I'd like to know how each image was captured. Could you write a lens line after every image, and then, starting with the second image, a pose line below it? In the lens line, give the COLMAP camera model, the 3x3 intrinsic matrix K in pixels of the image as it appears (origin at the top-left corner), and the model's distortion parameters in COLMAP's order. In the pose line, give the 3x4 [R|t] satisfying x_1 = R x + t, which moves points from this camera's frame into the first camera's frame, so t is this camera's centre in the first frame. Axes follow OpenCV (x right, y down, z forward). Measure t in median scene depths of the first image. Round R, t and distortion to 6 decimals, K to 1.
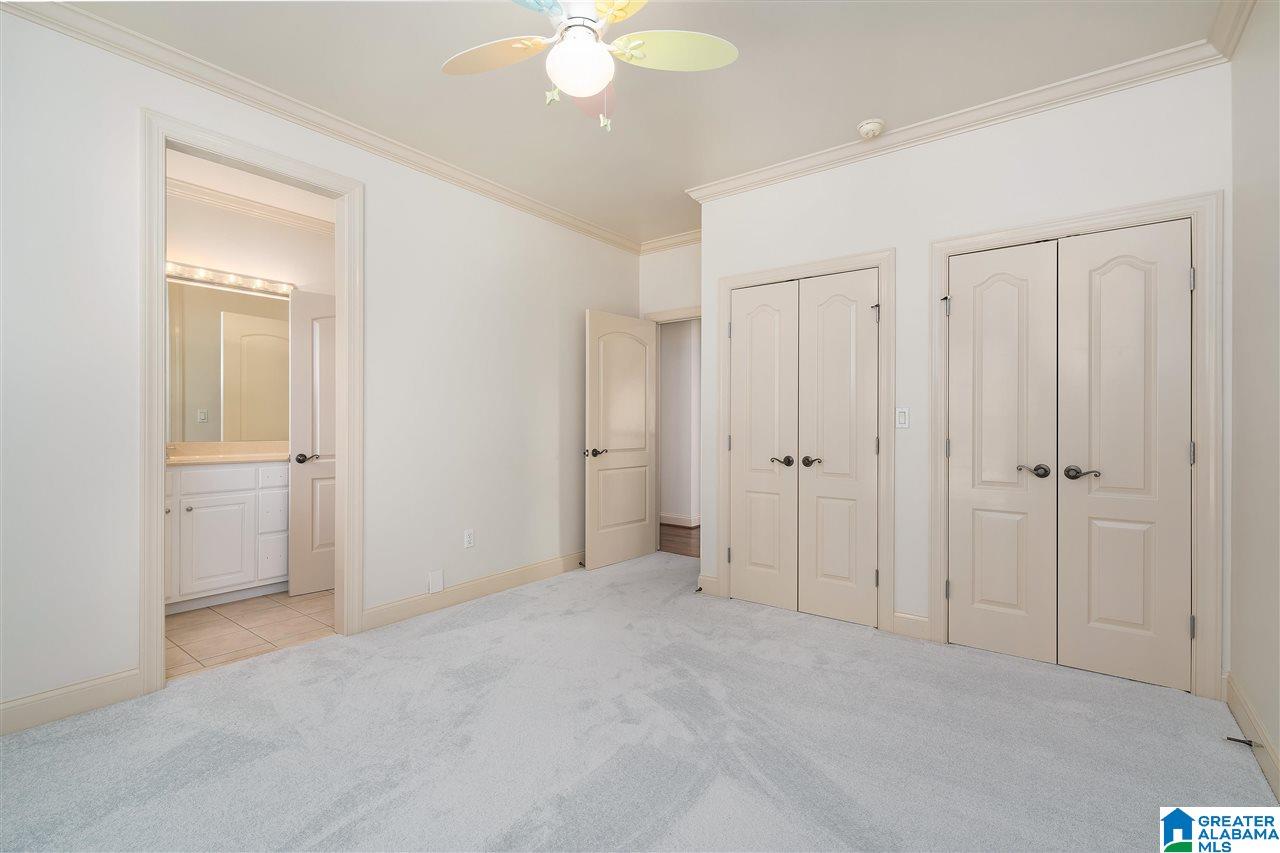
lens RADIAL K [[563.3, 0, 645.4], [0, 563.3, 422.9], [0, 0, 1]] dist [0.000564, 0.000011]
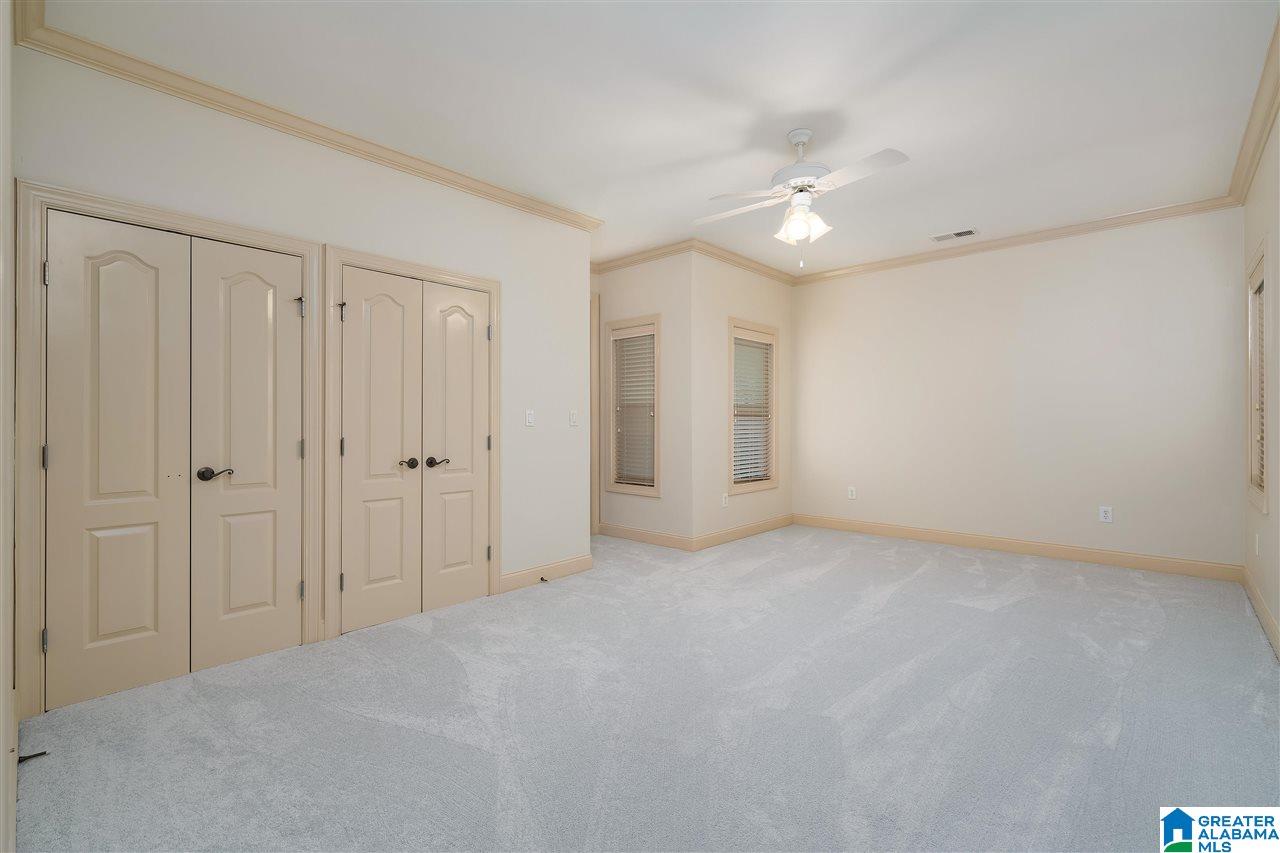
lens RADIAL K [[563.3, 0, 644.1], [0, 563.3, 425.7], [0, 0, 1]] dist [0.000564, 0.000011]
pose [[0.099152, -0.003950, 0.995064, -0.670202], [0.000557, 0.999992, 0.003914, -0.001527], [-0.995072, 0.000166, 0.099153, 0.495636]]
